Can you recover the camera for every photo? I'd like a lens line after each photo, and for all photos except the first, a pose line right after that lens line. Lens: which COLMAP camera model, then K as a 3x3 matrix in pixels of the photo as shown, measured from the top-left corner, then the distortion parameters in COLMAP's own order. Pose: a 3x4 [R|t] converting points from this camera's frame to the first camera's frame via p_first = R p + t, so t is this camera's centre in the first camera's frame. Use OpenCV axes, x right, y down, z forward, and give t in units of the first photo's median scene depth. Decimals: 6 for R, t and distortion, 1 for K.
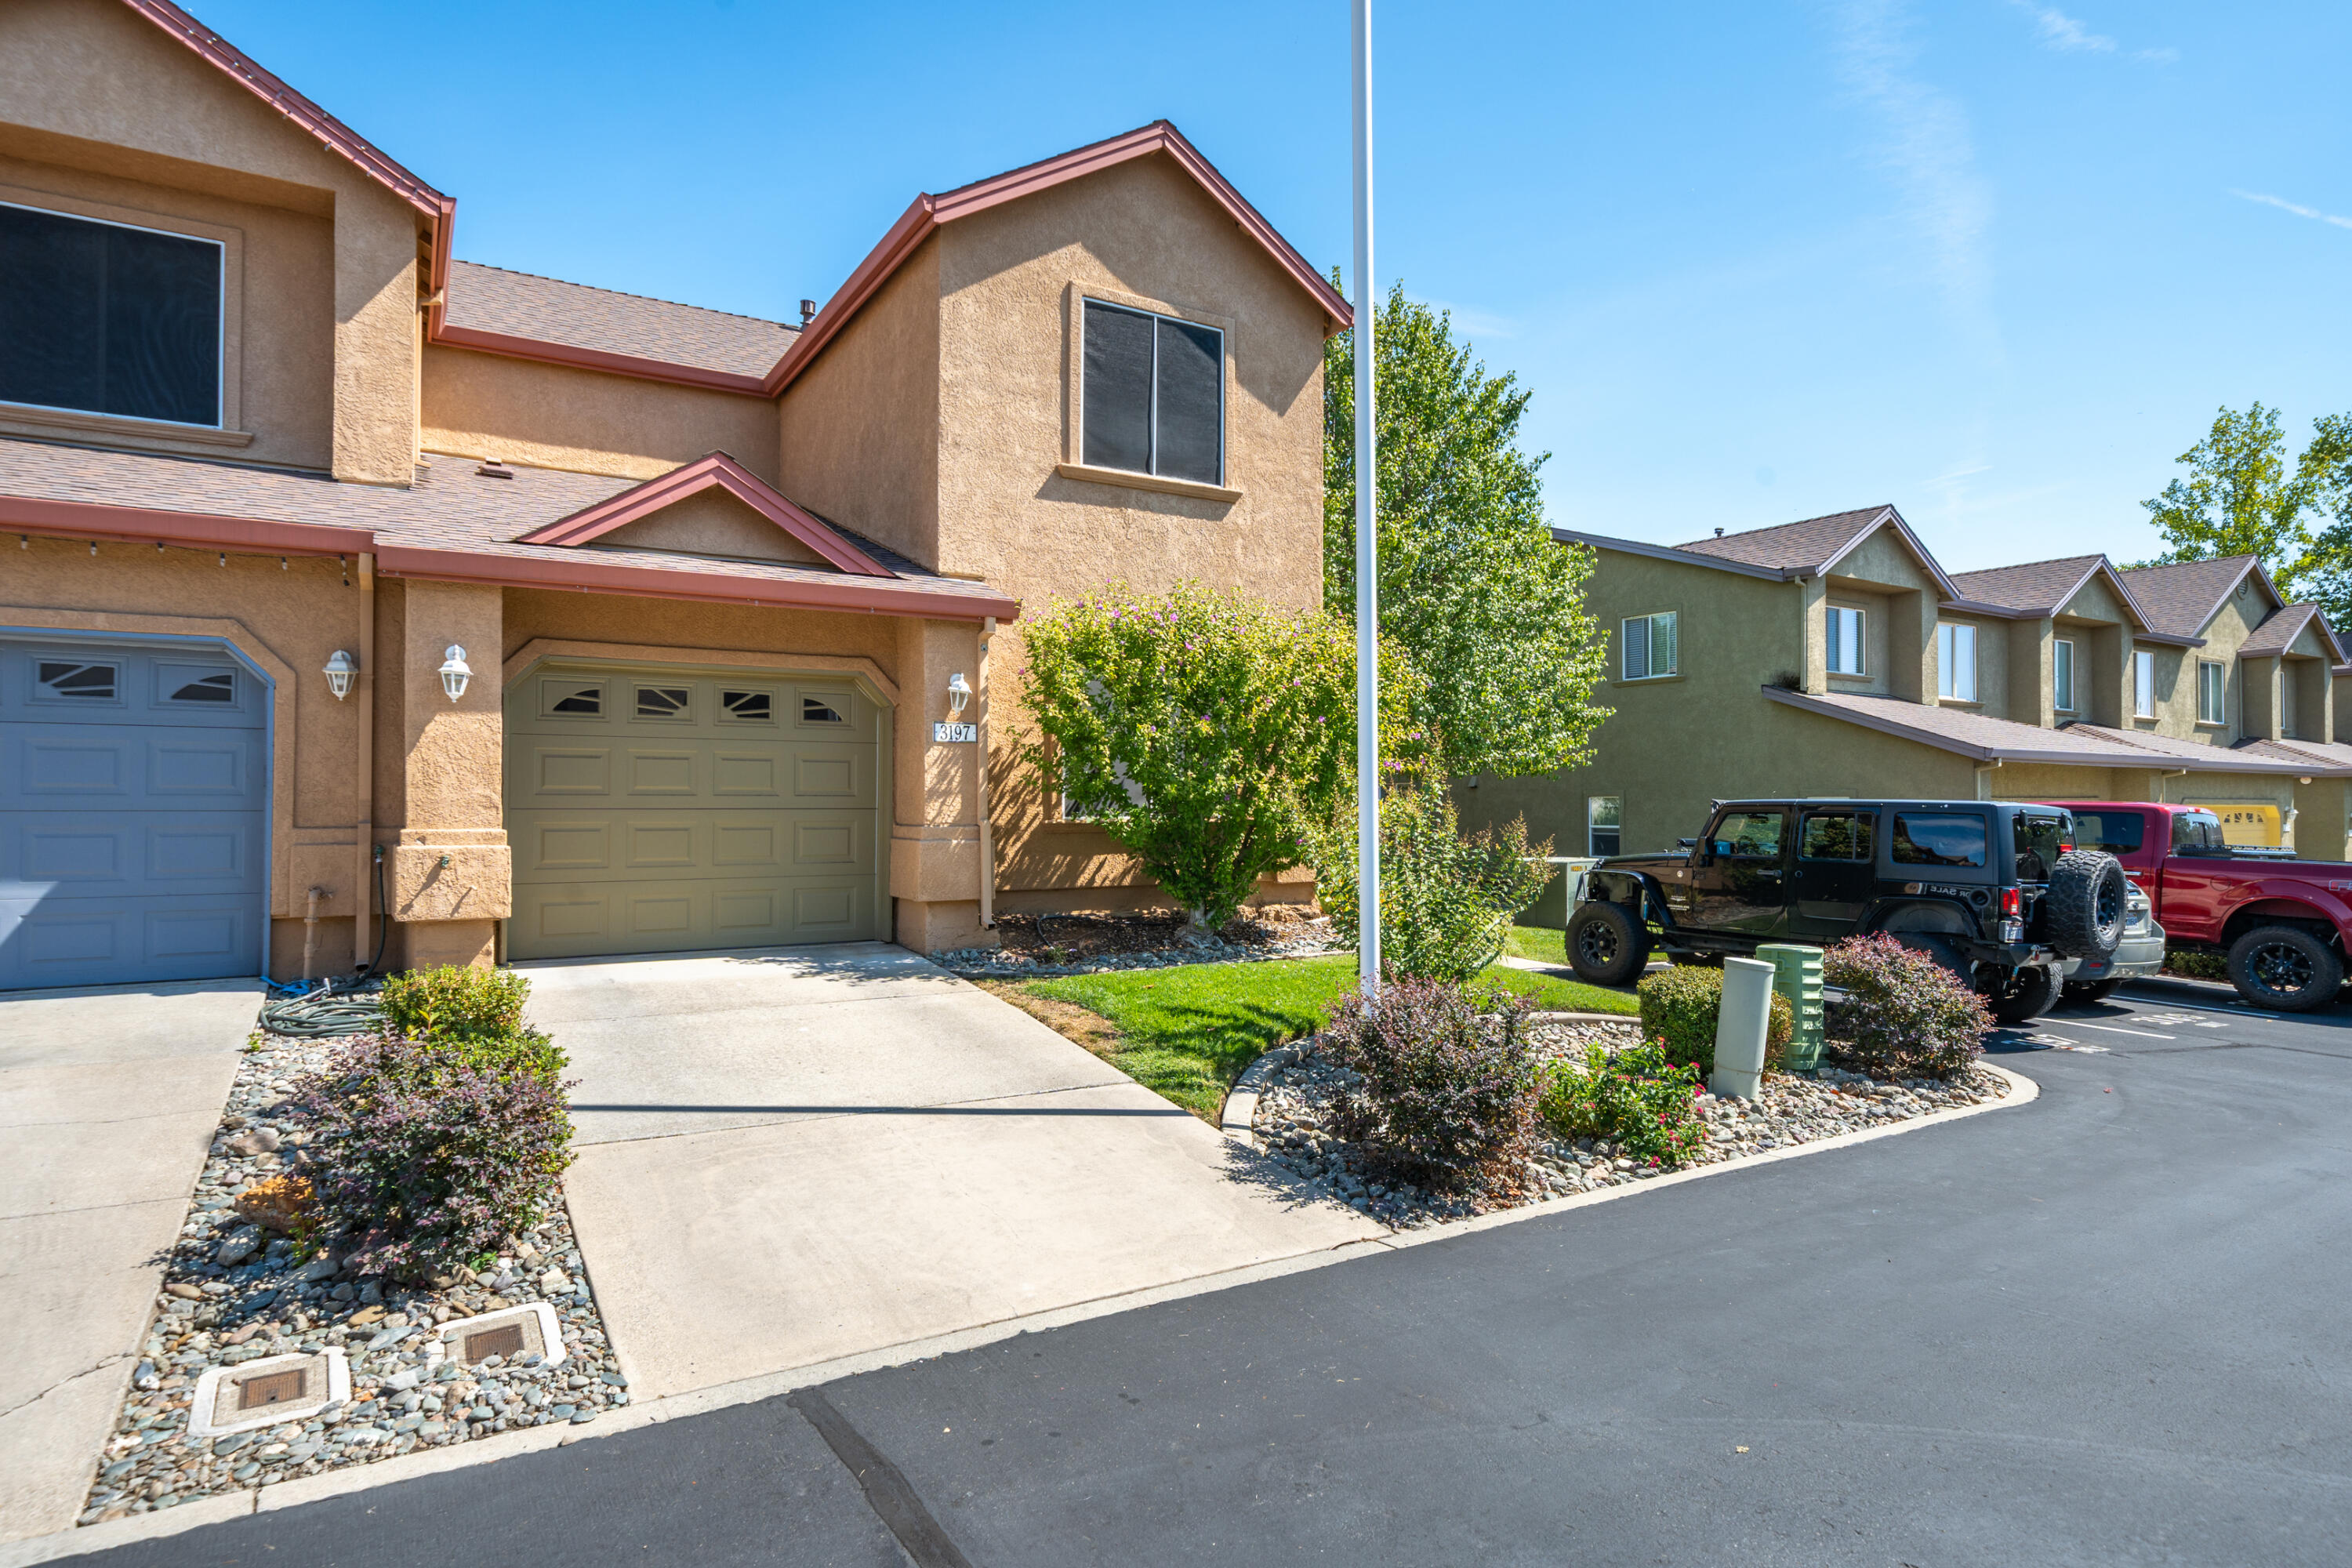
lens RADIAL K [[1270.0, 0, 1172.9], [0, 1270.0, 781.8], [0, 0, 1]] dist [0.003448, -0.001075]
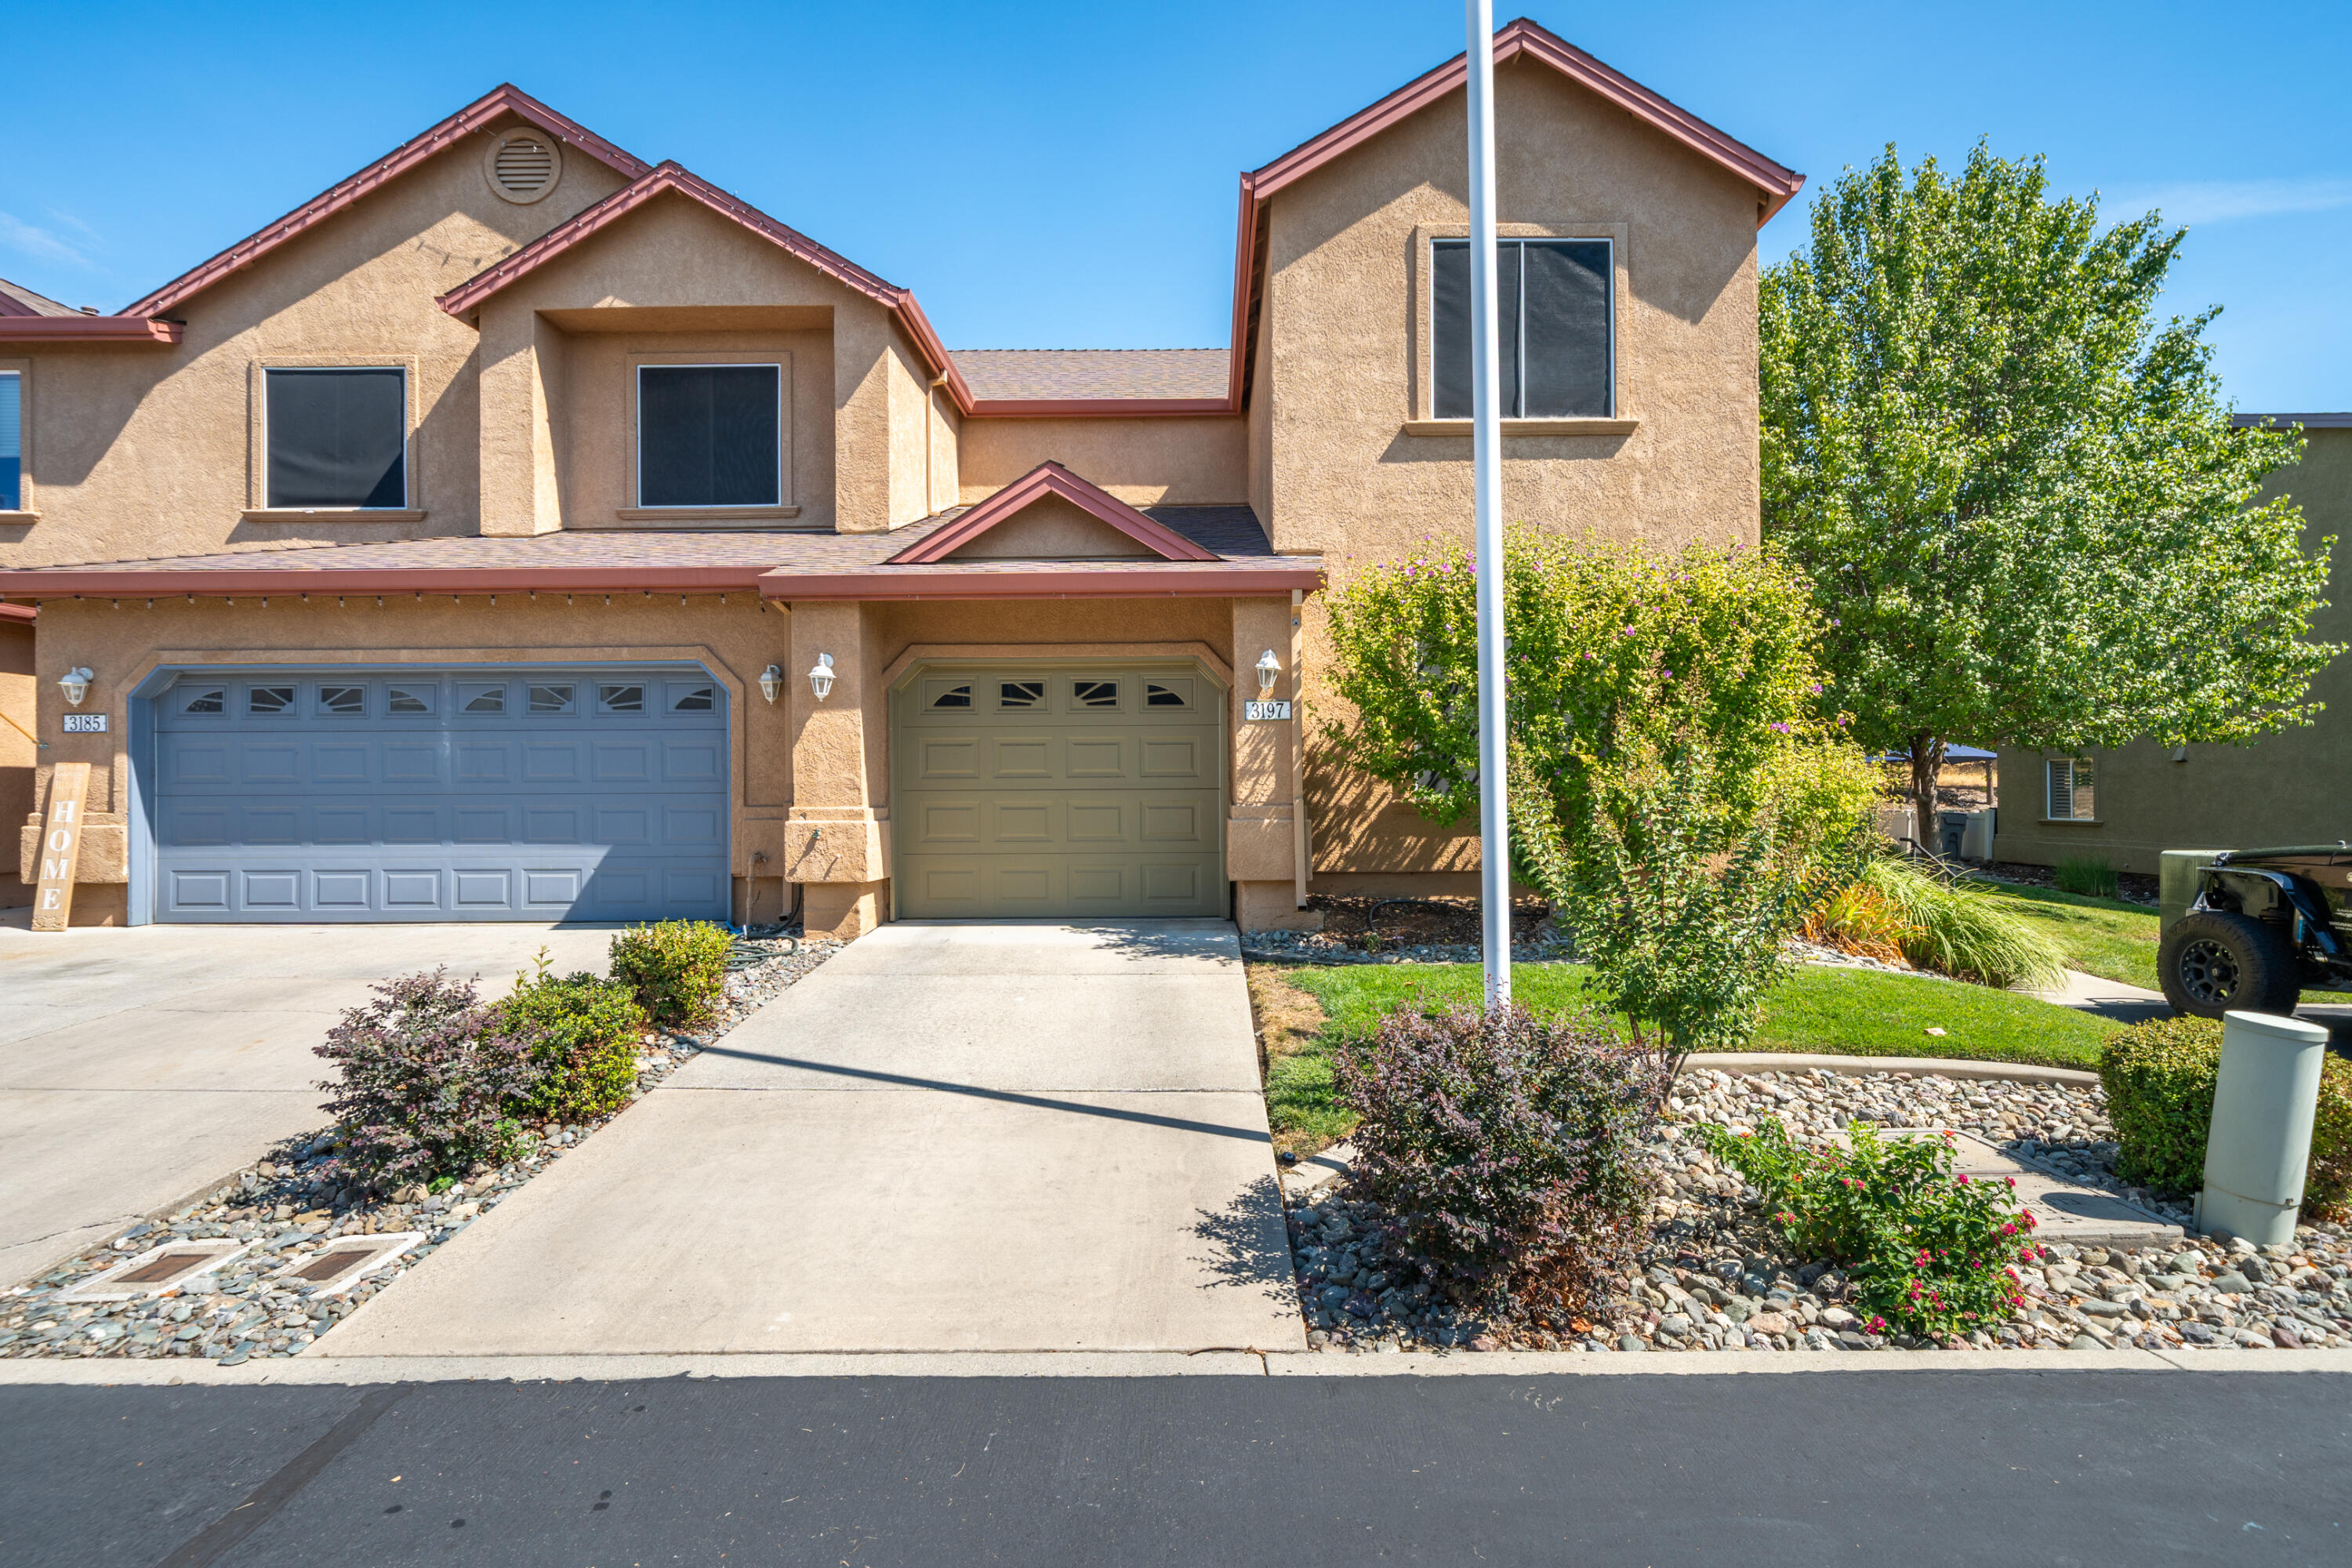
lens RADIAL K [[1147.9, 0, 1175.6], [0, 1147.9, 783.1], [0, 0, 1]] dist [0.001205, 0.000798]
pose [[0.855049, -0.011818, -0.518413, 0.226243], [0.016596, 0.999852, 0.004579, 0.012240], [0.518282, -0.012519, 0.855118, 0.198247]]
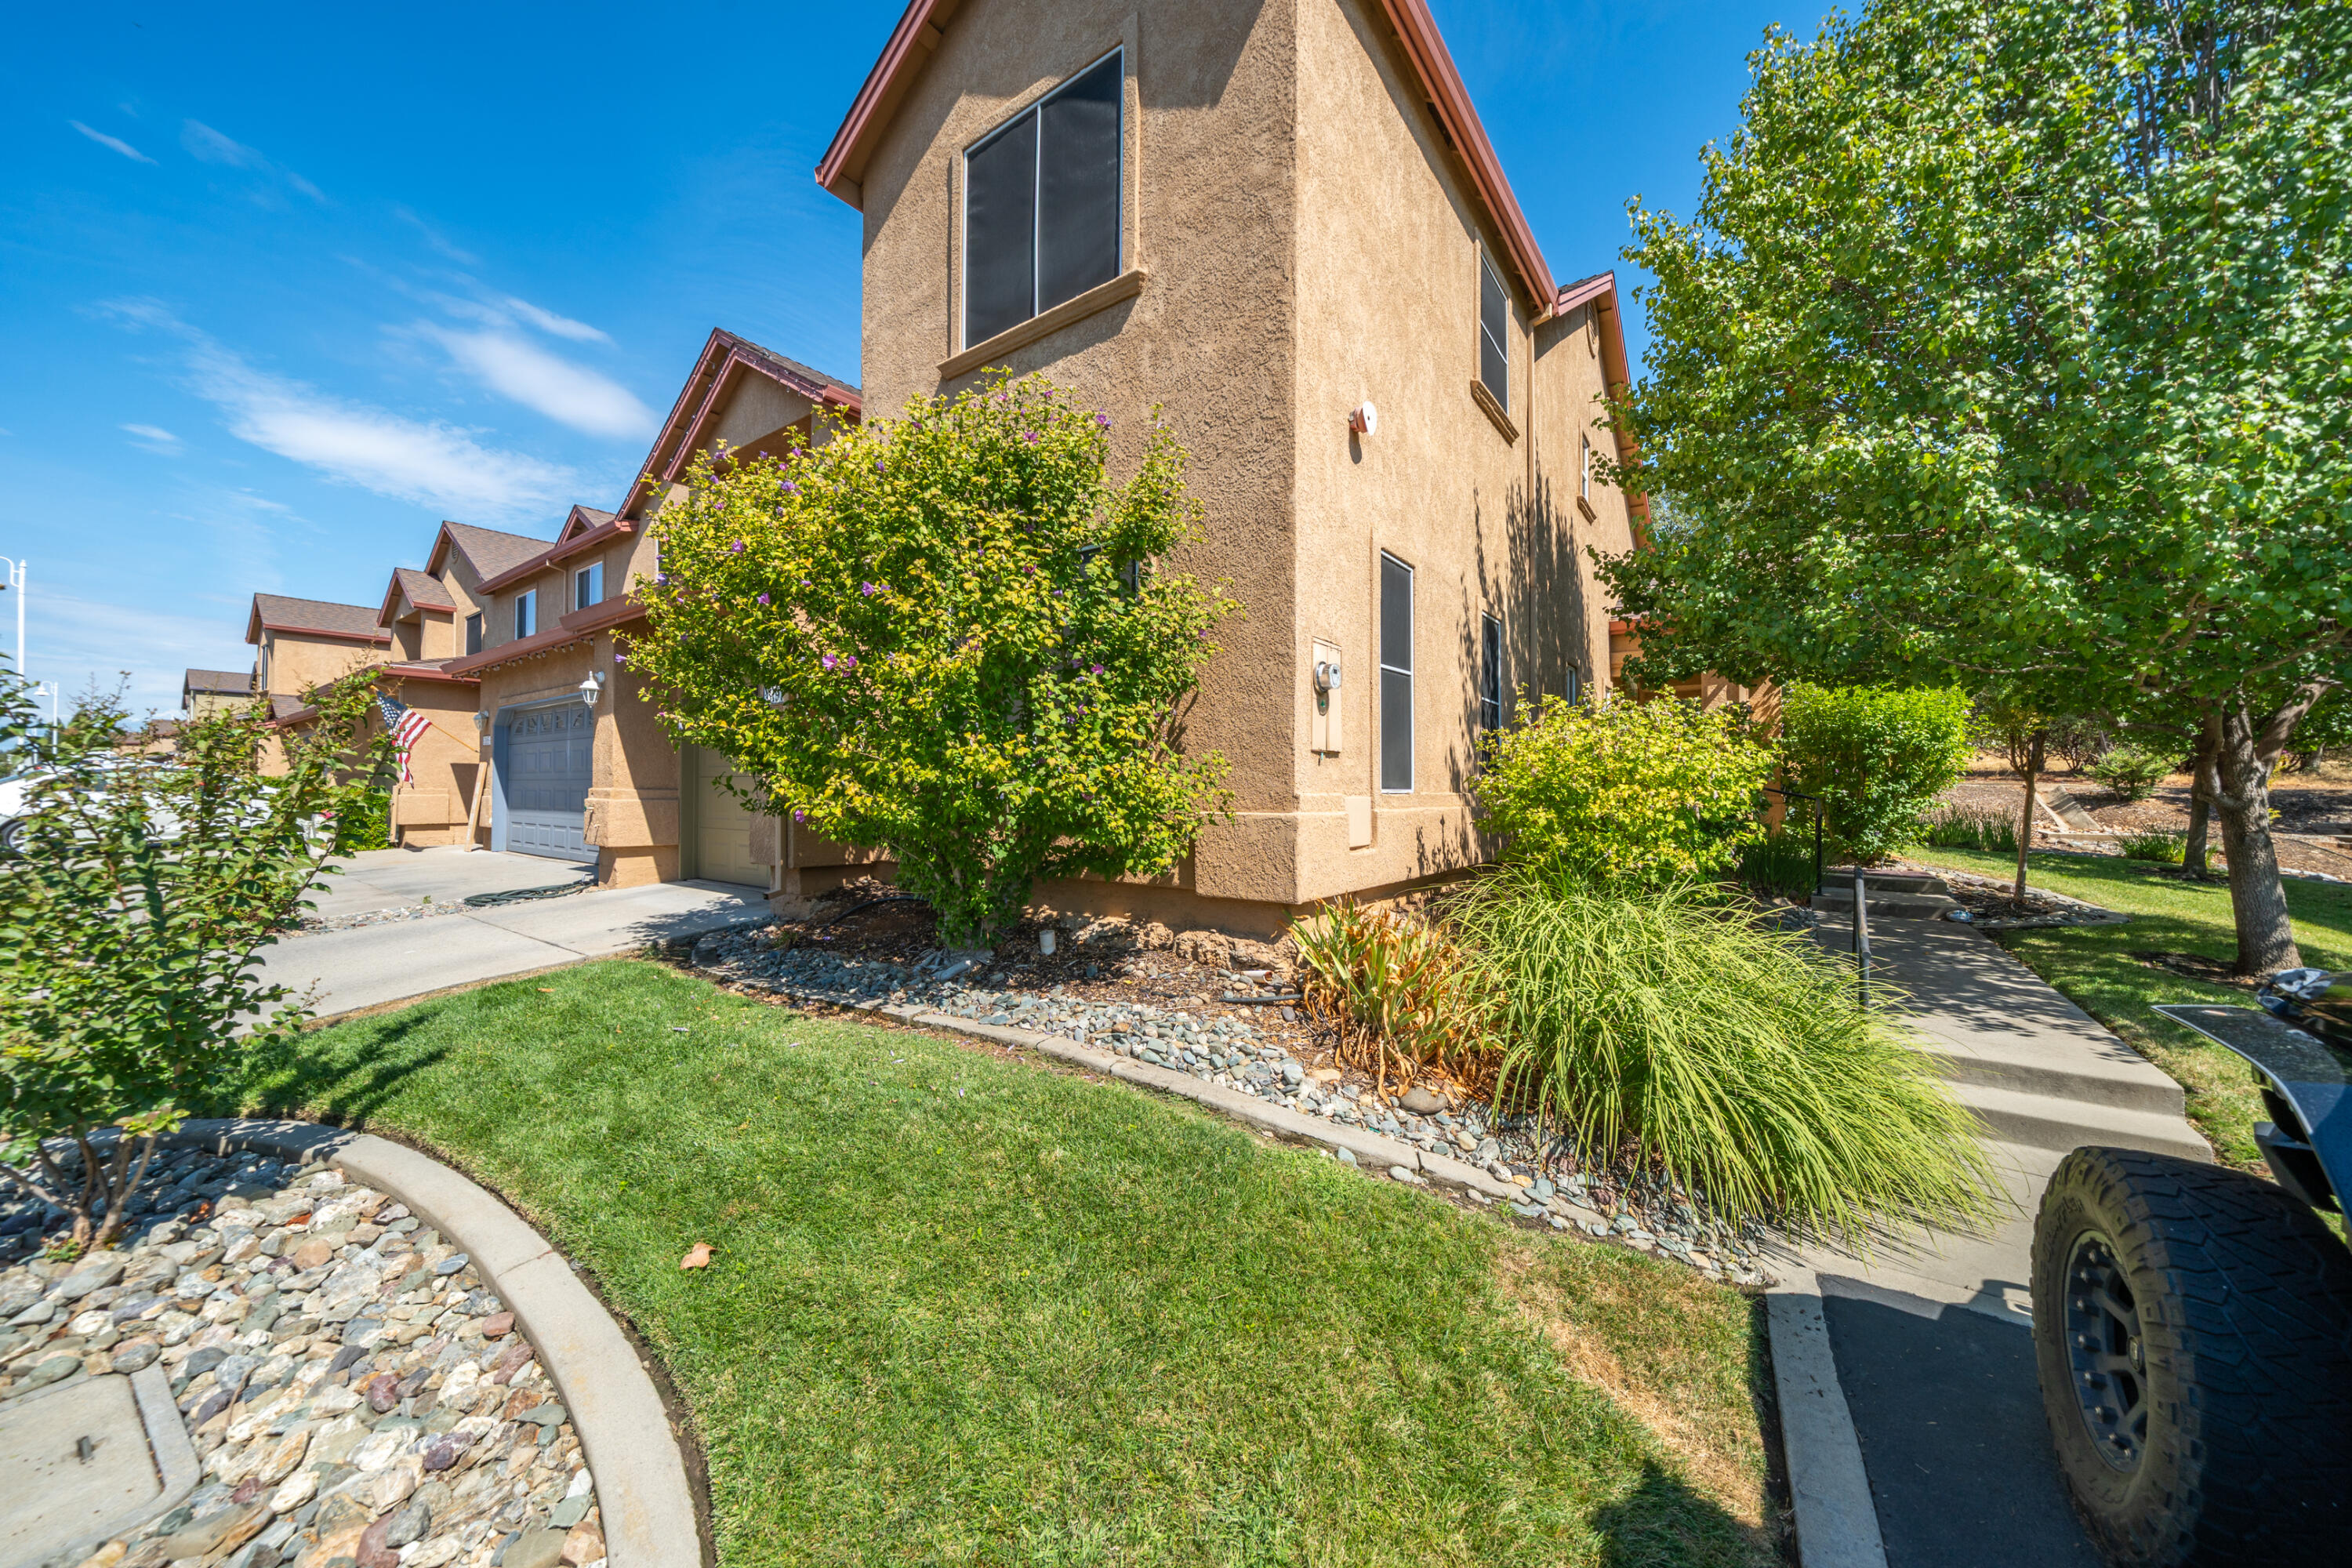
lens RADIAL K [[809.8, 0, 1181.3], [0, 809.8, 780.0], [0, 0, 1]] dist [-0.005207, 0.000109]
pose [[0.394216, -0.013968, -0.918911, 0.517396], [0.009089, 0.999895, -0.011299, 0.037142], [0.918973, -0.003897, 0.394302, 1.036838]]
